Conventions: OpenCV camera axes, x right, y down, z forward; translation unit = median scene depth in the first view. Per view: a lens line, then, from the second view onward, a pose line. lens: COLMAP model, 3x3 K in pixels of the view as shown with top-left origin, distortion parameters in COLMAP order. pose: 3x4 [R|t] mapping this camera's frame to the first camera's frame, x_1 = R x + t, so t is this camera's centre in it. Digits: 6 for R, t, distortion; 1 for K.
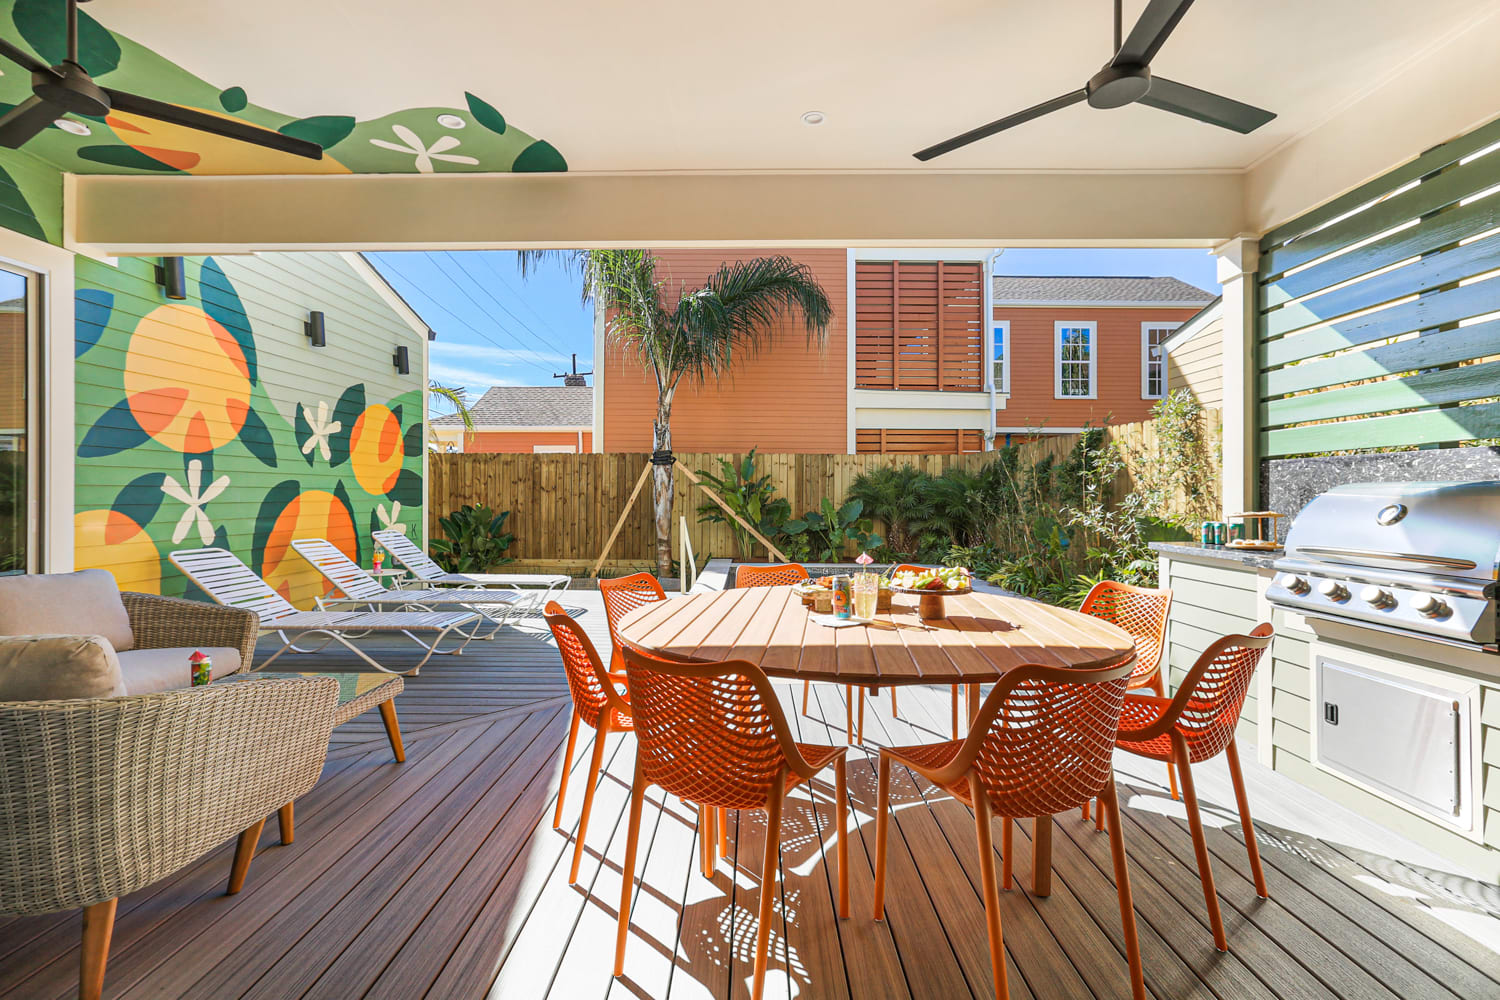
lens RADIAL K [[689.4, 0, 751.6], [0, 689.4, 488.7], [0, 0, 1]] dist [-0.017592, 0.011406]
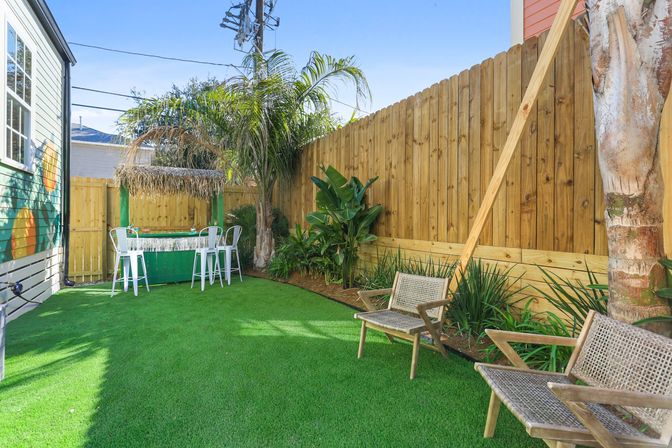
lens RADIAL K [[308.9, 0, 335.8], [0, 308.9, 217.0], [0, 0, 1]] dist [-0.017592, 0.011406]
pose [[0.511711, -0.002359, -0.859154, -0.074218], [0.006008, 0.999982, 0.000833, 0.084188], [0.859137, -0.005588, 0.511716, 0.823894]]
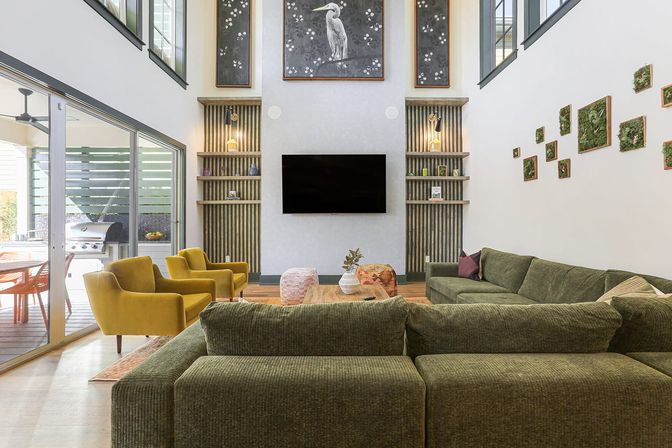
lens RADIAL K [[308.9, 0, 329.8], [0, 308.9, 220.0], [0, 0, 1]] dist [-0.017592, 0.011406]
pose [[-0.012893, 0.003780, 0.999910, -0.264217], [-0.006420, 0.999972, -0.003863, -0.006163], [-0.999896, -0.006469, -0.012868, -0.148791]]
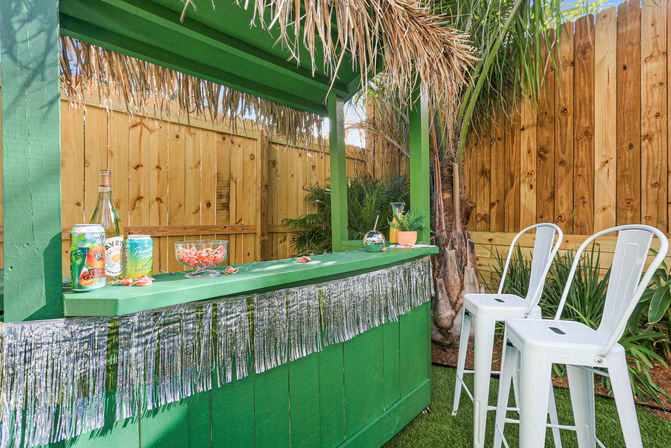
lens RADIAL K [[308.4, 0, 335.0], [0, 308.4, 221.8], [0, 0, 1]] dist [-0.017592, 0.011406]
pose [[0.709963, 0.002739, -0.704233, -0.569175], [0.004459, 0.999955, 0.008385, 0.097753], [0.704225, -0.009093, 0.709919, 0.781007]]
